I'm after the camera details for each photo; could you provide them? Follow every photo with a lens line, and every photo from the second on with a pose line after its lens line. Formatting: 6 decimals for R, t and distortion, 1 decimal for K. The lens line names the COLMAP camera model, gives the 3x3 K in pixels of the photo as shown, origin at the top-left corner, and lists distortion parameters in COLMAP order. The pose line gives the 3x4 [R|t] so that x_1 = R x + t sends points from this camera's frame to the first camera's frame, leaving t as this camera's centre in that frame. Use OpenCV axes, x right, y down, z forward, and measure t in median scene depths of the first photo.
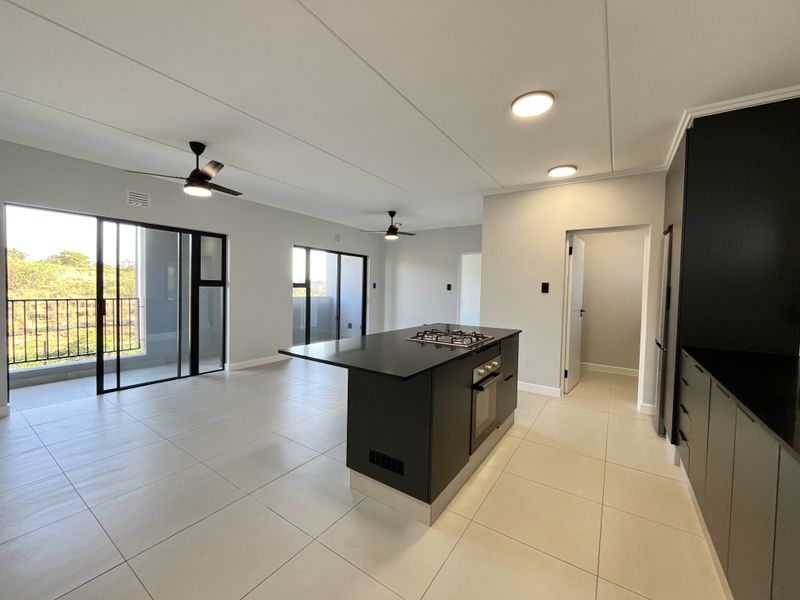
lens RADIAL K [[322.9, 0, 396.9], [0, 322.9, 298.4], [0, 0, 1]] dist [-0.001917, -0.000075]
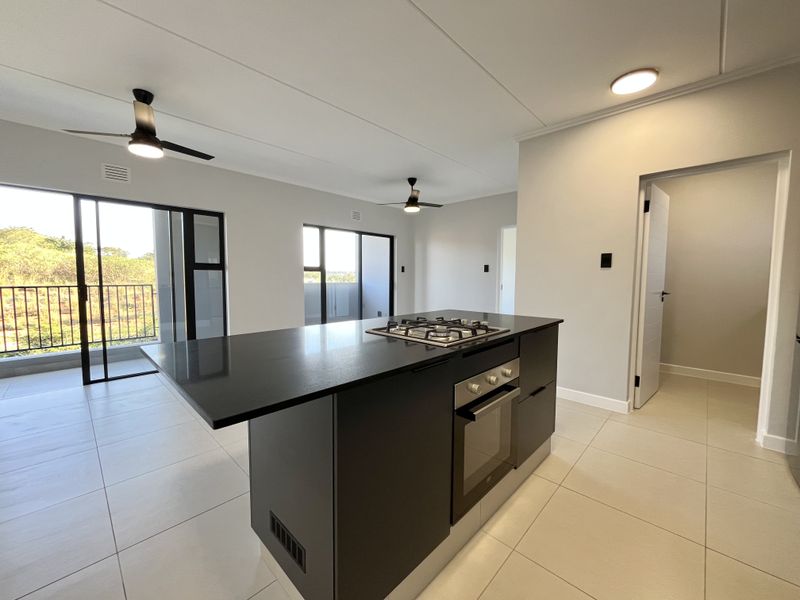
lens RADIAL K [[322.9, 0, 396.9], [0, 322.9, 298.4], [0, 0, 1]] dist [-0.001917, -0.000075]
pose [[0.985422, -0.005551, -0.170040, 0.127289], [0.011273, 0.999402, 0.032704, 0.022831], [0.169756, -0.034144, 0.984894, 0.221871]]
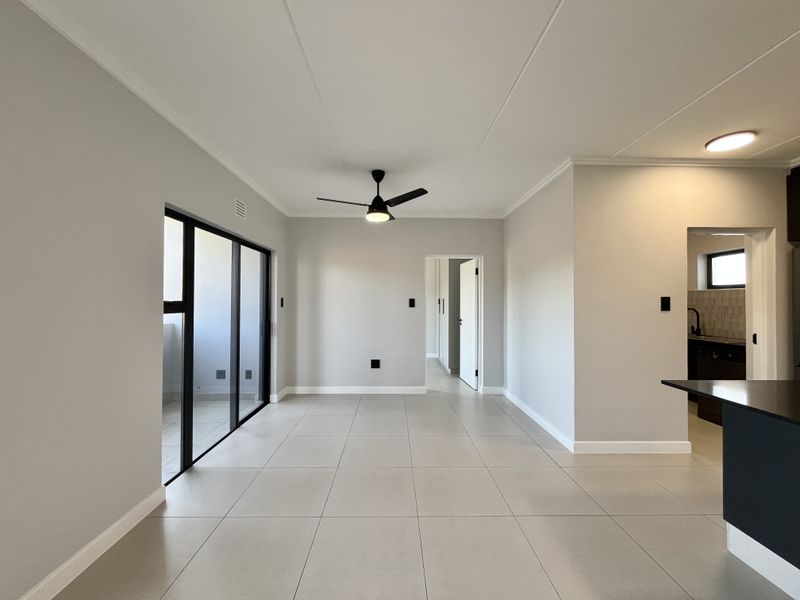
lens RADIAL K [[322.9, 0, 396.9], [0, 322.9, 298.4], [0, 0, 1]] dist [-0.001917, -0.000075]
pose [[0.820754, -0.012878, 0.571137, -0.455152], [0.033253, 0.999128, -0.025258, -0.047727], [-0.570313, 0.039723, 0.820466, 0.764789]]
